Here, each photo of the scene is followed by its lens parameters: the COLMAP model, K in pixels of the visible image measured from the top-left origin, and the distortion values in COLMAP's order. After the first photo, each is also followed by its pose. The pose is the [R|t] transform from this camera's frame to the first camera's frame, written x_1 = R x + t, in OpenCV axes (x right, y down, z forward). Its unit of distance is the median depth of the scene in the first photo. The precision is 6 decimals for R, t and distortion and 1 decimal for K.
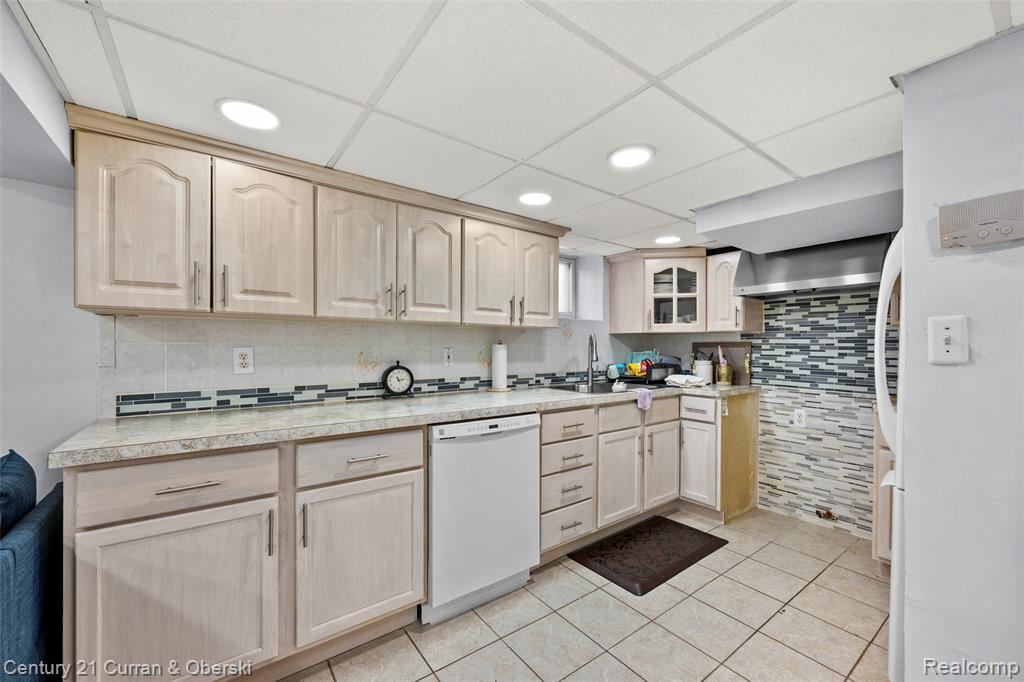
lens RADIAL K [[407.1, 0, 509.9], [0, 407.1, 346.2], [0, 0, 1]] dist [0.000316, 0.000041]
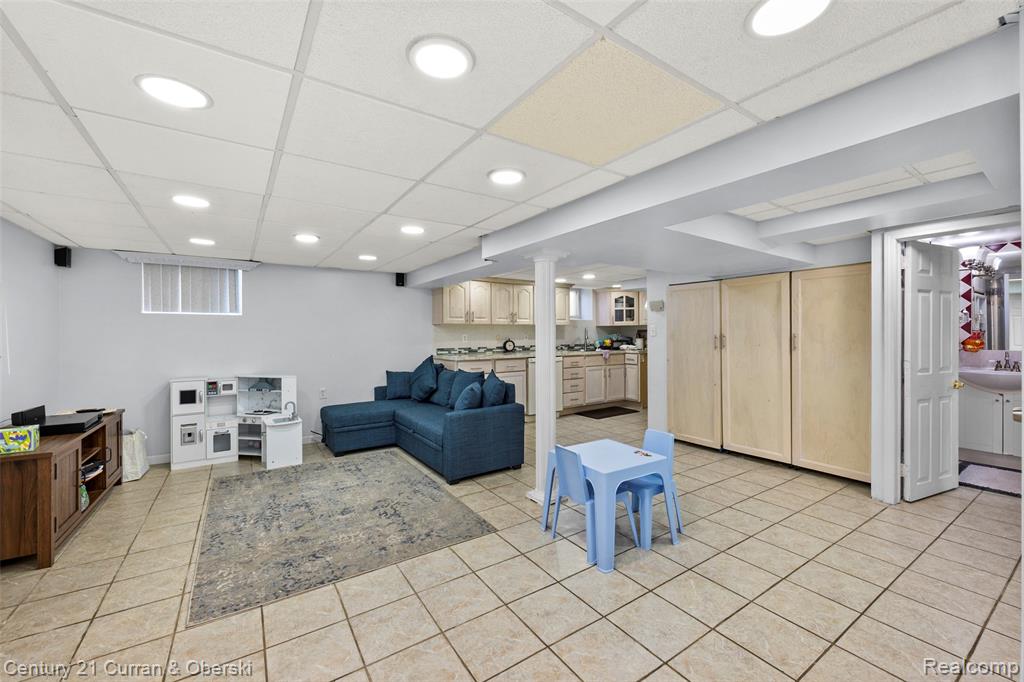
lens RADIAL K [[411.4, 0, 511.1], [0, 411.4, 333.1], [0, 0, 1]] dist [0.000106, 0.000170]
pose [[0.998569, -0.009883, -0.052552, -0.093448], [0.009986, 0.999949, 0.001689, -0.004008], [0.052533, -0.002212, 0.998617, -1.342224]]
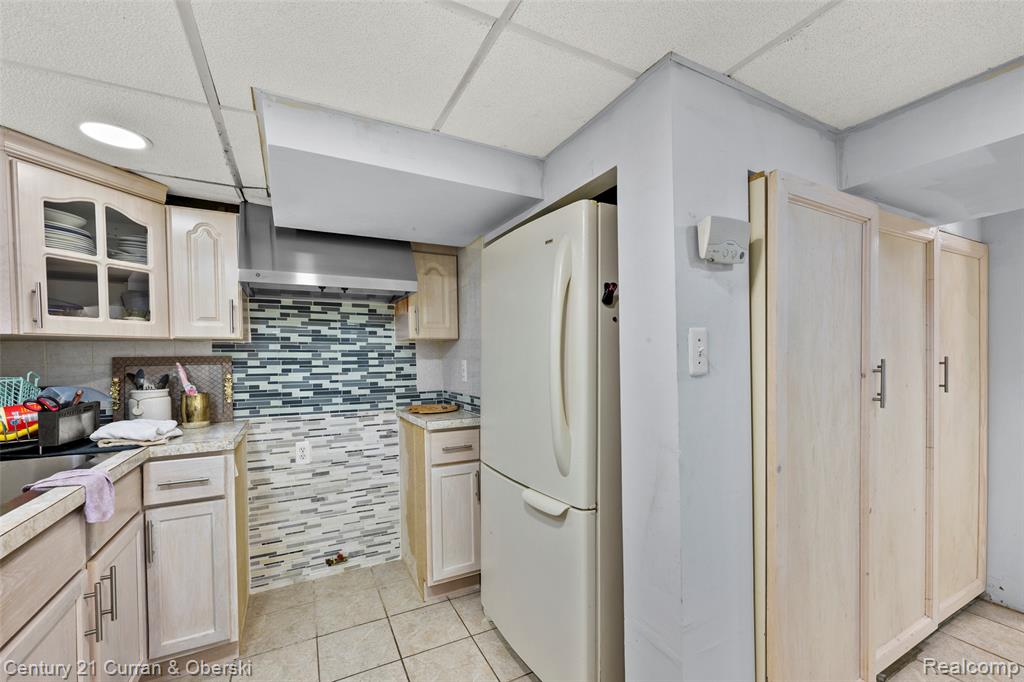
lens RADIAL K [[414.9, 0, 508.0], [0, 414.9, 363.4], [0, 0, 1]] dist [-0.000511, -0.000051]
pose [[0.165281, -0.018751, 0.986068, -0.008669], [0.013922, 0.999764, 0.016678, -0.003537], [-0.986148, 0.010972, 0.165503, 0.478308]]
